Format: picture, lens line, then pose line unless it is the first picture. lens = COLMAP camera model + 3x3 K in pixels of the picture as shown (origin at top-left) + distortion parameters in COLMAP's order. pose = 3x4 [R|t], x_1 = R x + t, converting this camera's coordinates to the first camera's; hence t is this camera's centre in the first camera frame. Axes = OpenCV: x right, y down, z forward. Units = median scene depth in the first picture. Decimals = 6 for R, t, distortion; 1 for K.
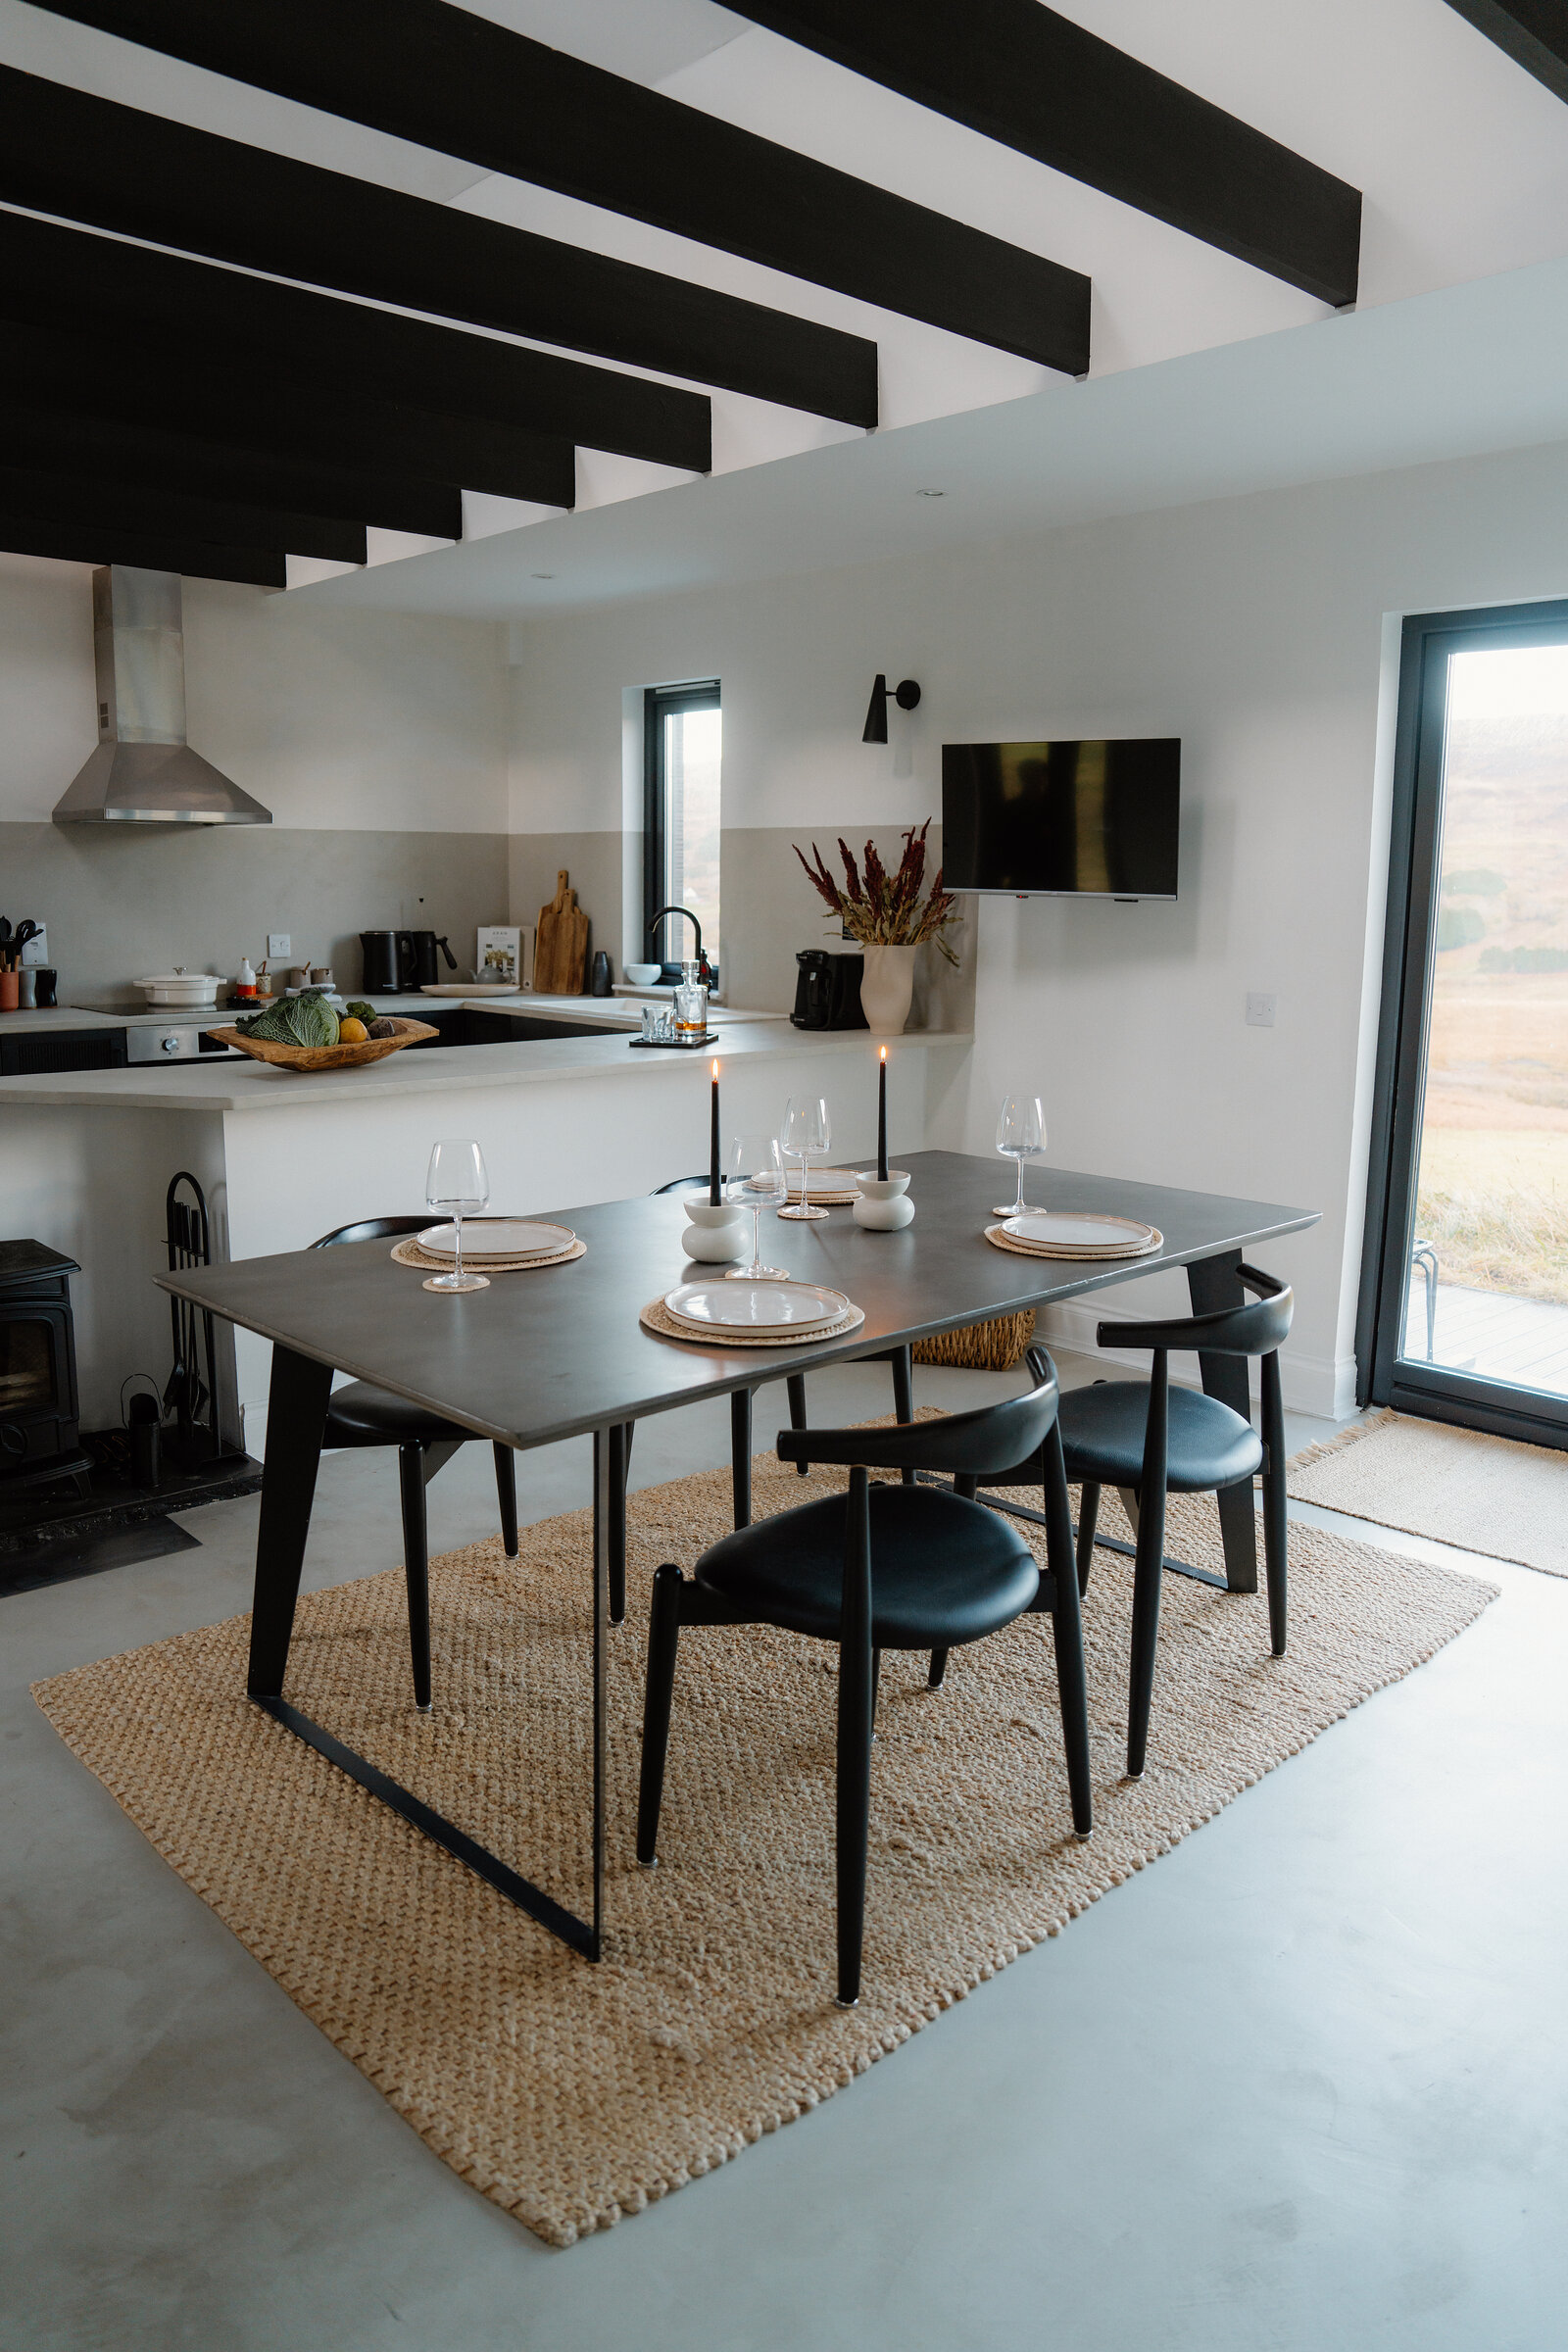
lens RADIAL K [[1662.1, 0, 812.4], [0, 1662.1, 1168.1], [0, 0, 1]] dist [-0.124431, 0.099159]
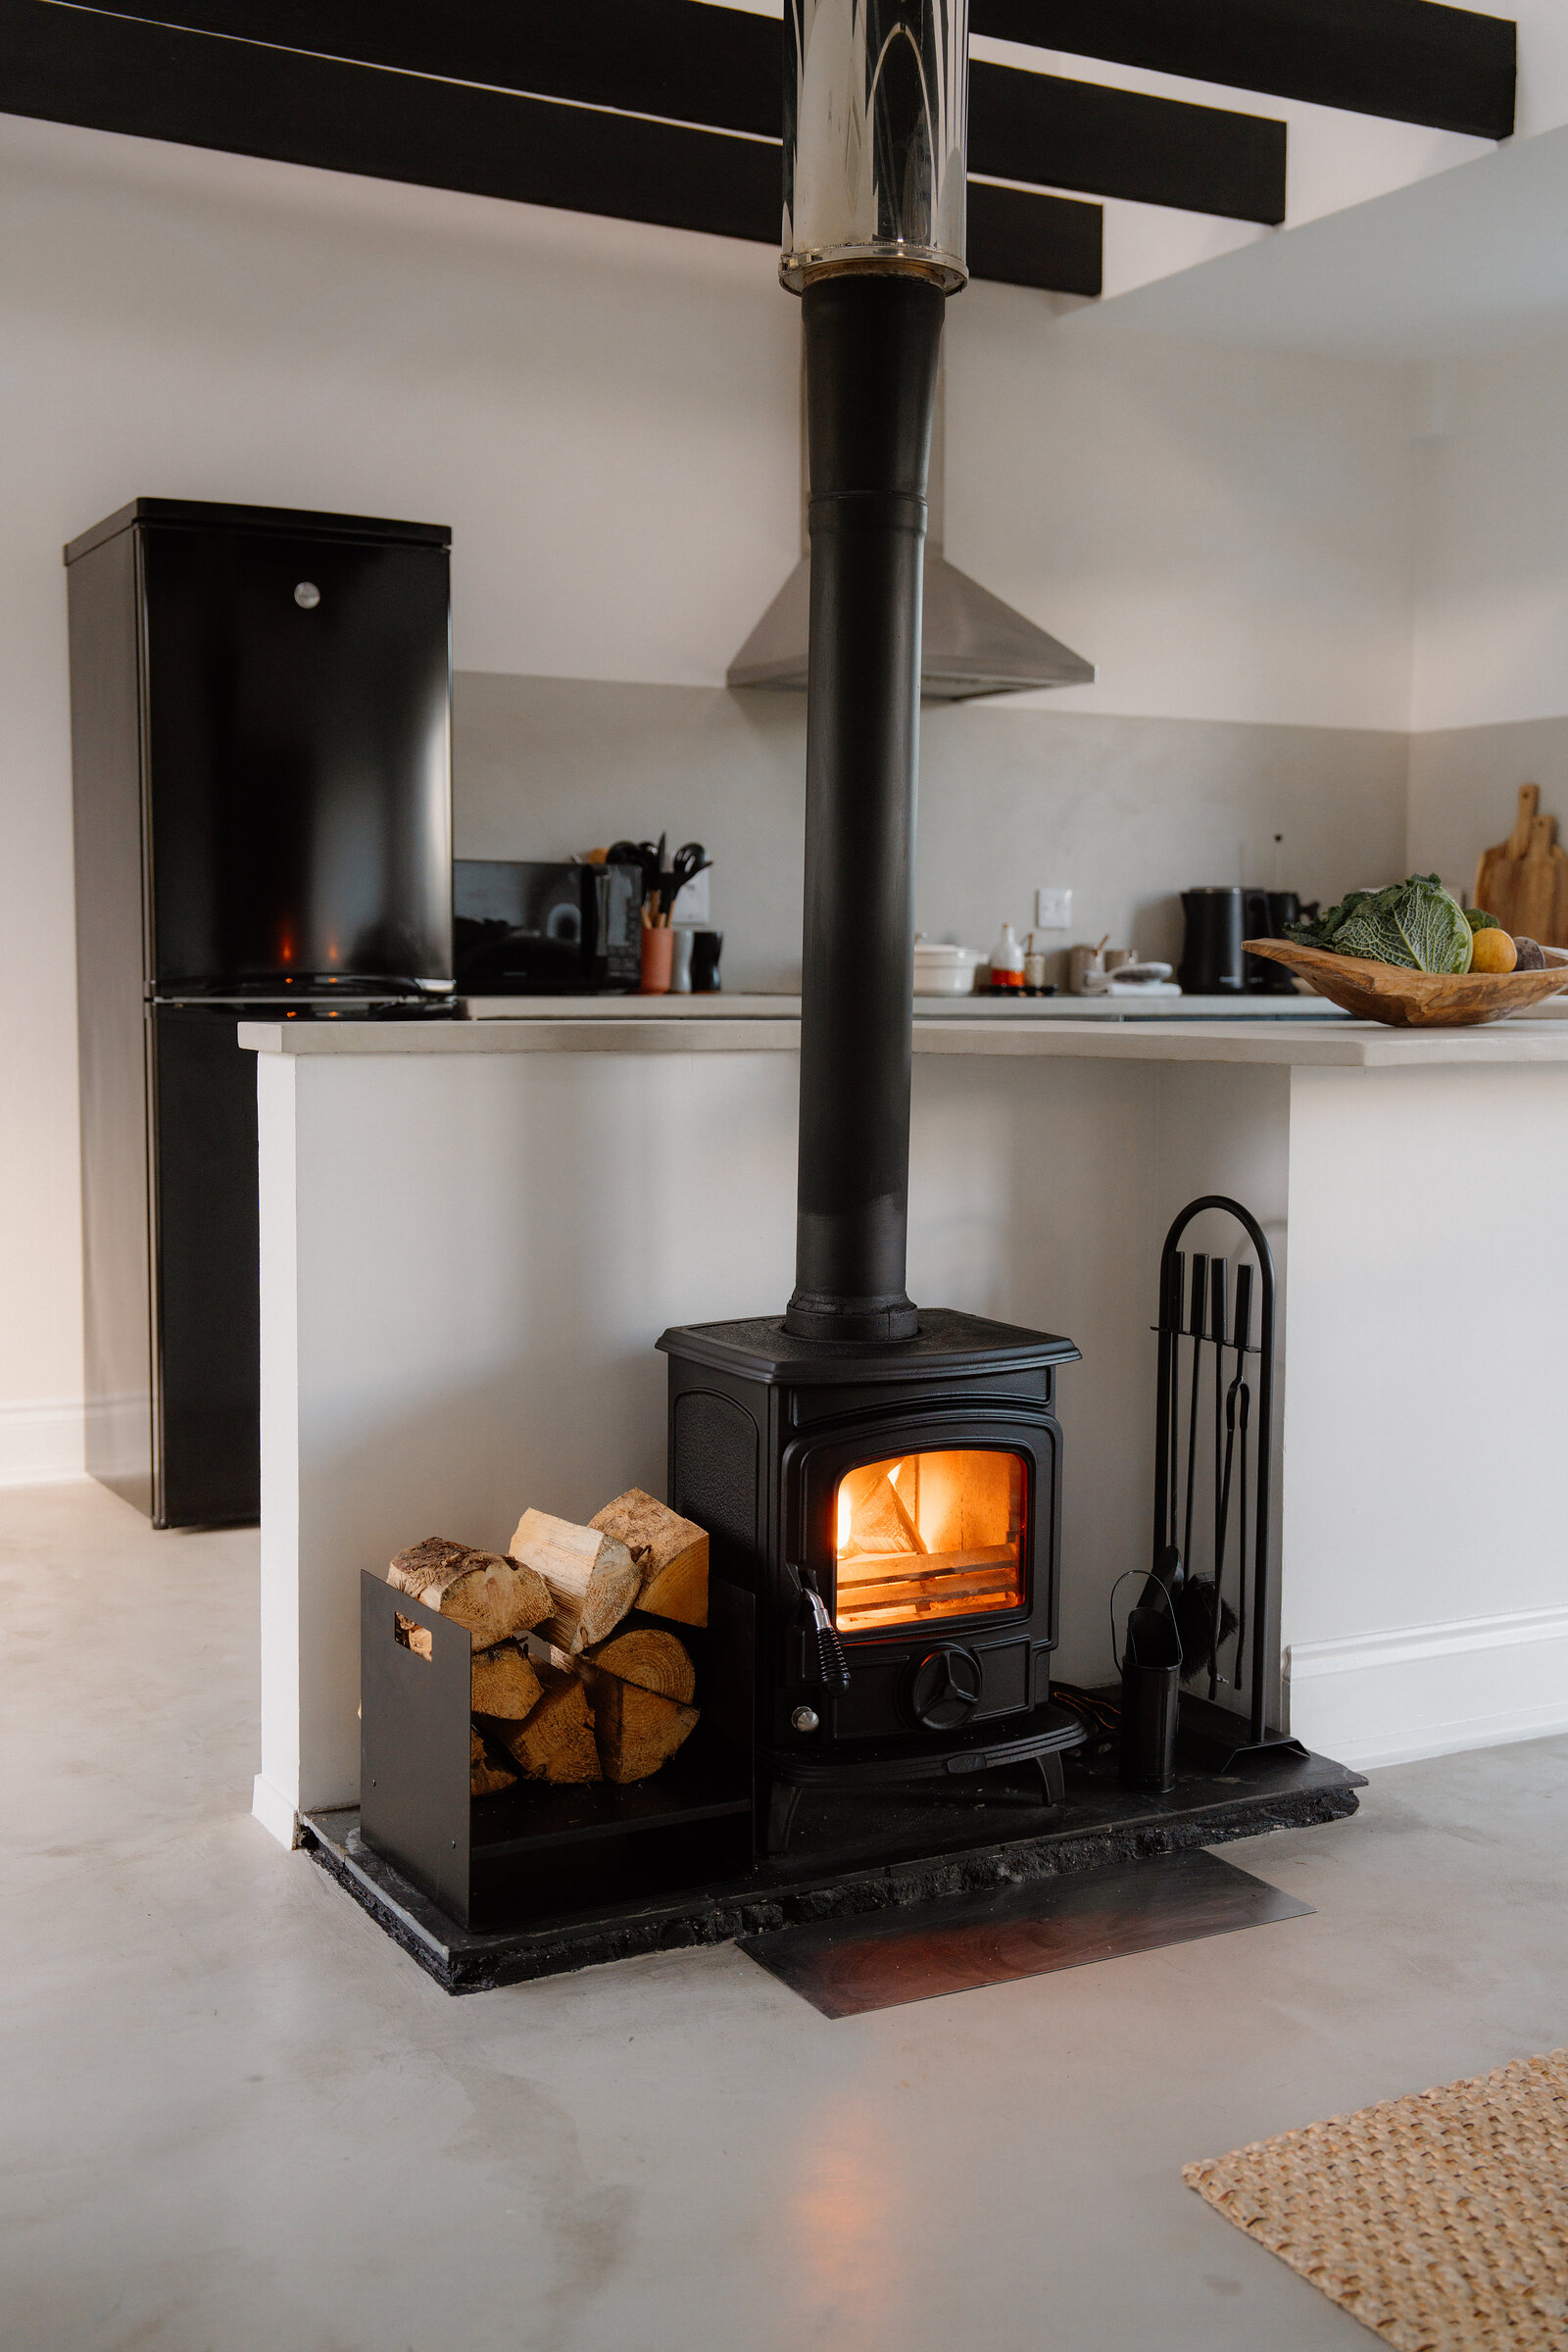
lens RADIAL K [[2556.3, 0, 778.5], [0, 2556.3, 1167.4], [0, 0, 1]] dist [0.024687, 0.013934]
pose [[0.968341, 0.010771, -0.249397, -0.243038], [-0.034790, 0.995142, -0.092100, 0.058249], [0.247193, 0.097861, 0.964012, 0.121603]]
